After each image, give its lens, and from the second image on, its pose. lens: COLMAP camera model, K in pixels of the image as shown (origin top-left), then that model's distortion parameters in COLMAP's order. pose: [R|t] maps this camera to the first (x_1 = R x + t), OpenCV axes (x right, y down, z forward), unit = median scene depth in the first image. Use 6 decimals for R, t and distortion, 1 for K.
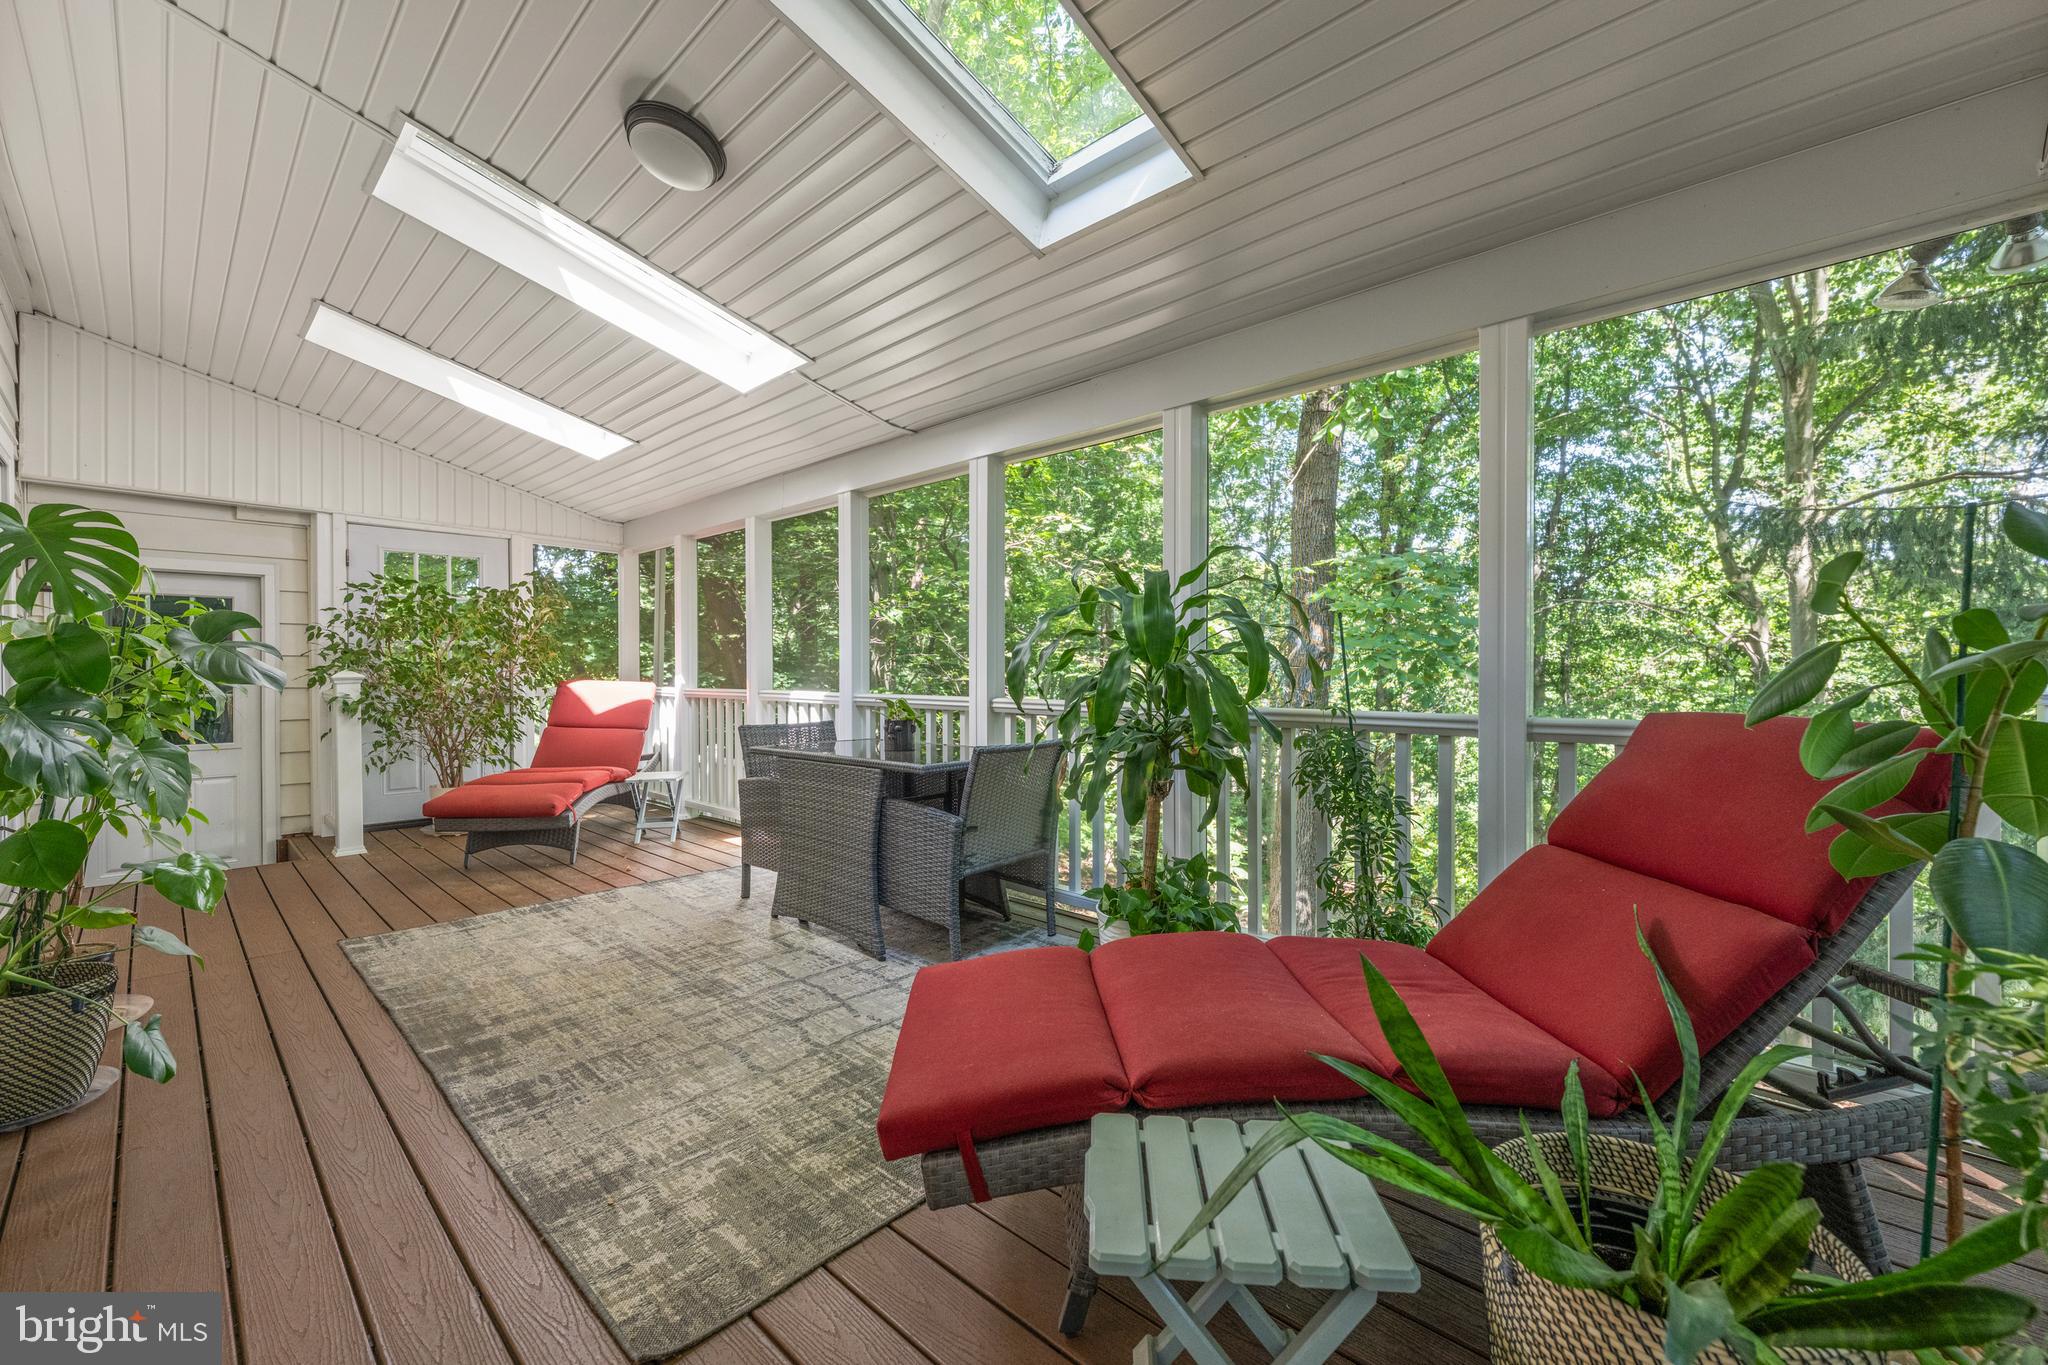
lens RADIAL K [[813.6, 0, 1016.8], [0, 813.6, 680.8], [0, 0, 1]] dist [0.000925, -0.000195]
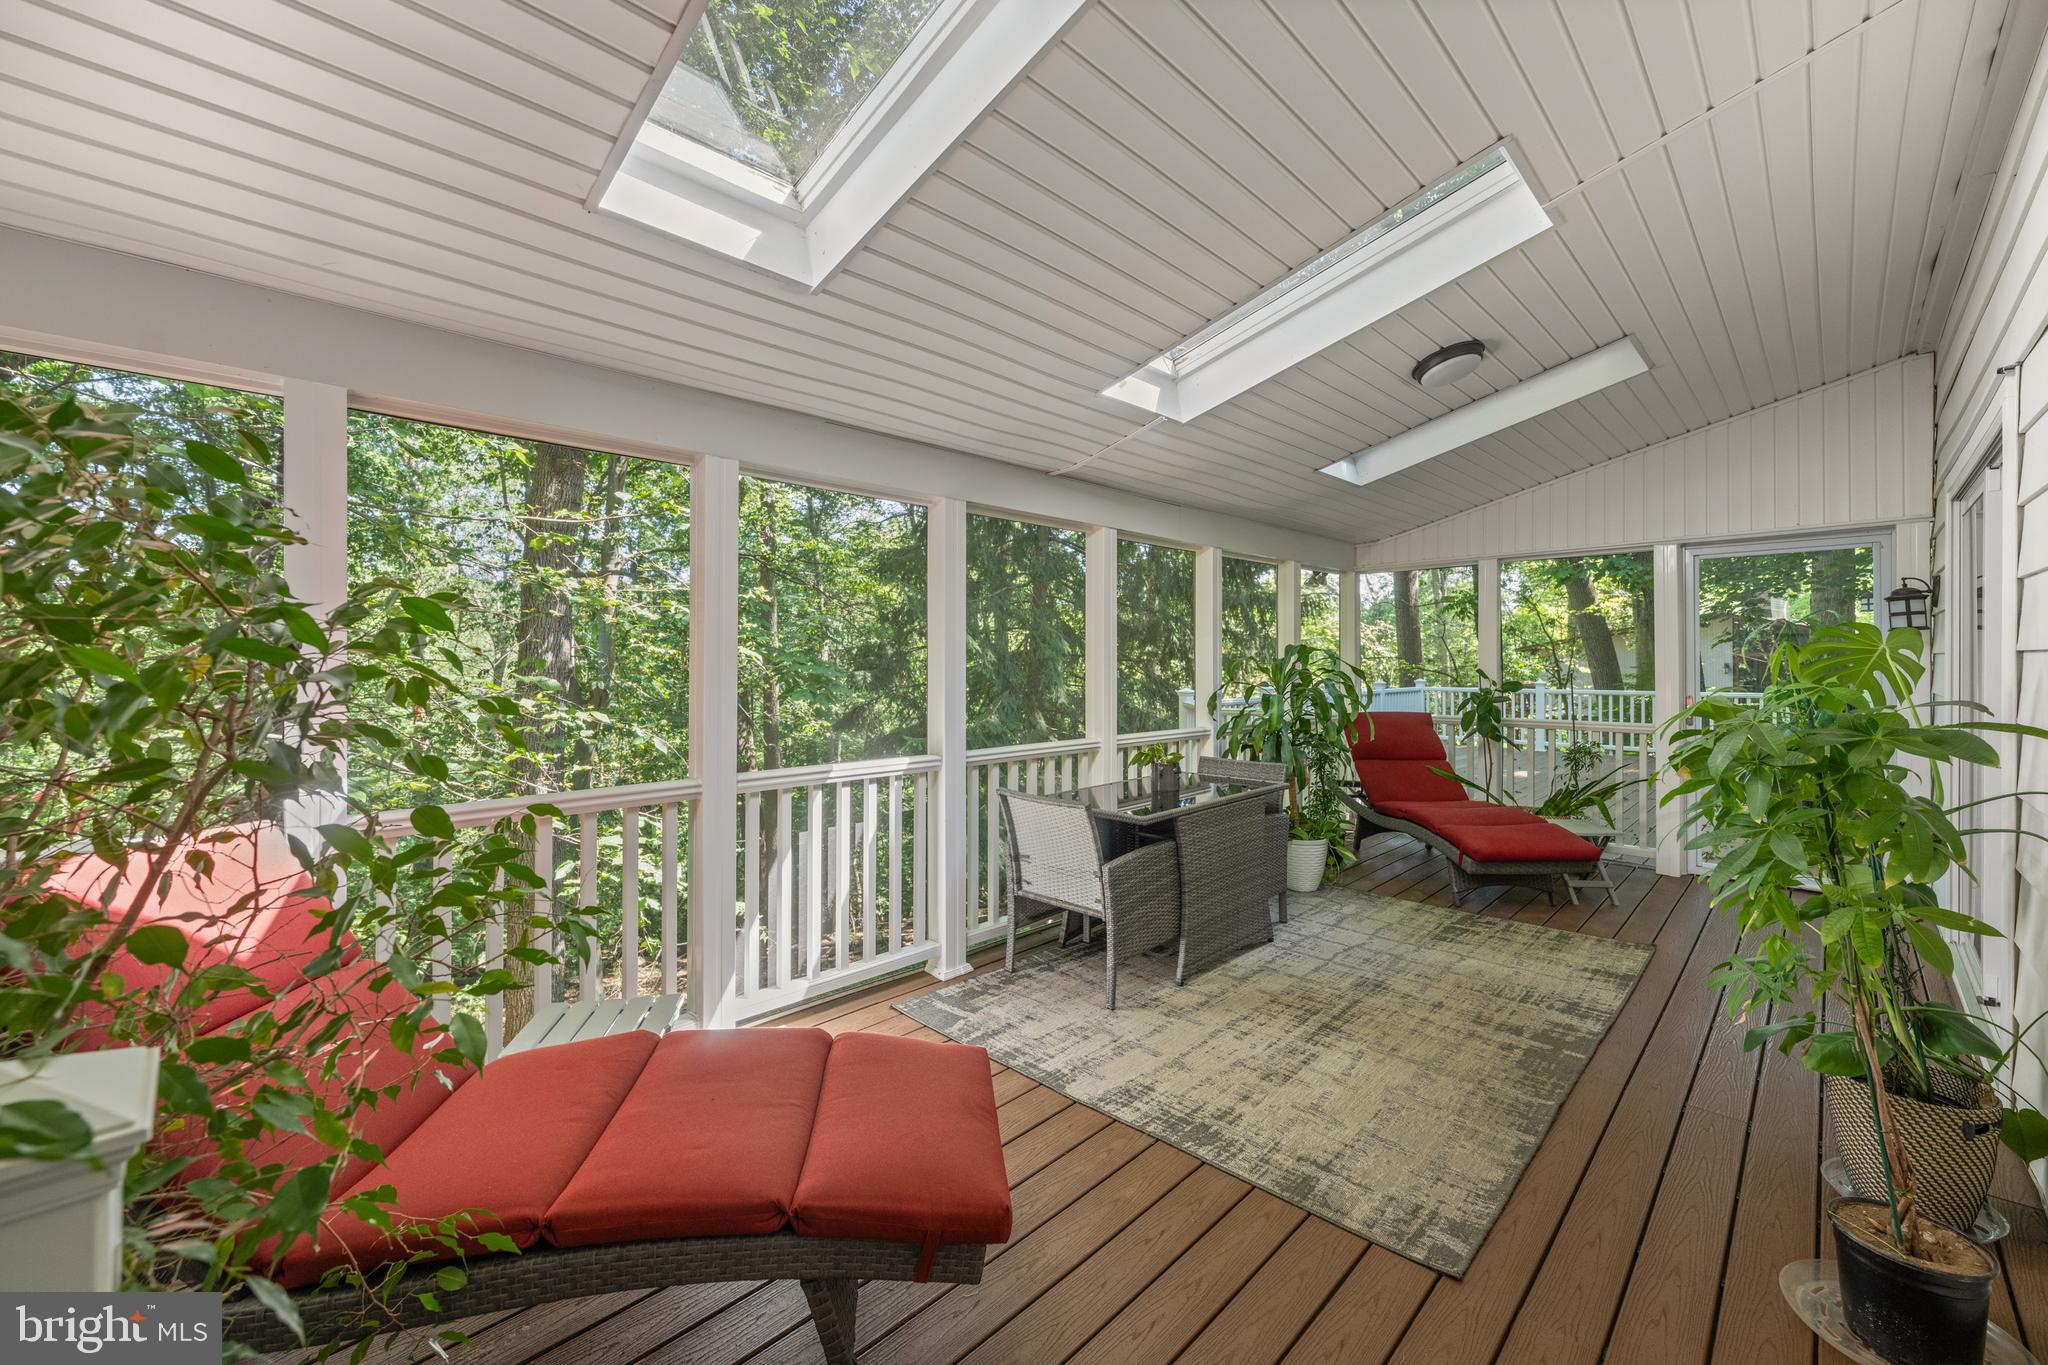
lens RADIAL K [[813.6, 0, 1019.5], [0, 813.6, 663.8], [0, 0, 1]] dist [0.000925, -0.000195]
pose [[0.029971, -0.005509, 0.999536, -1.790496], [0.014491, 0.999882, 0.005076, -0.138791], [-0.999446, 0.014332, 0.030047, 1.636537]]
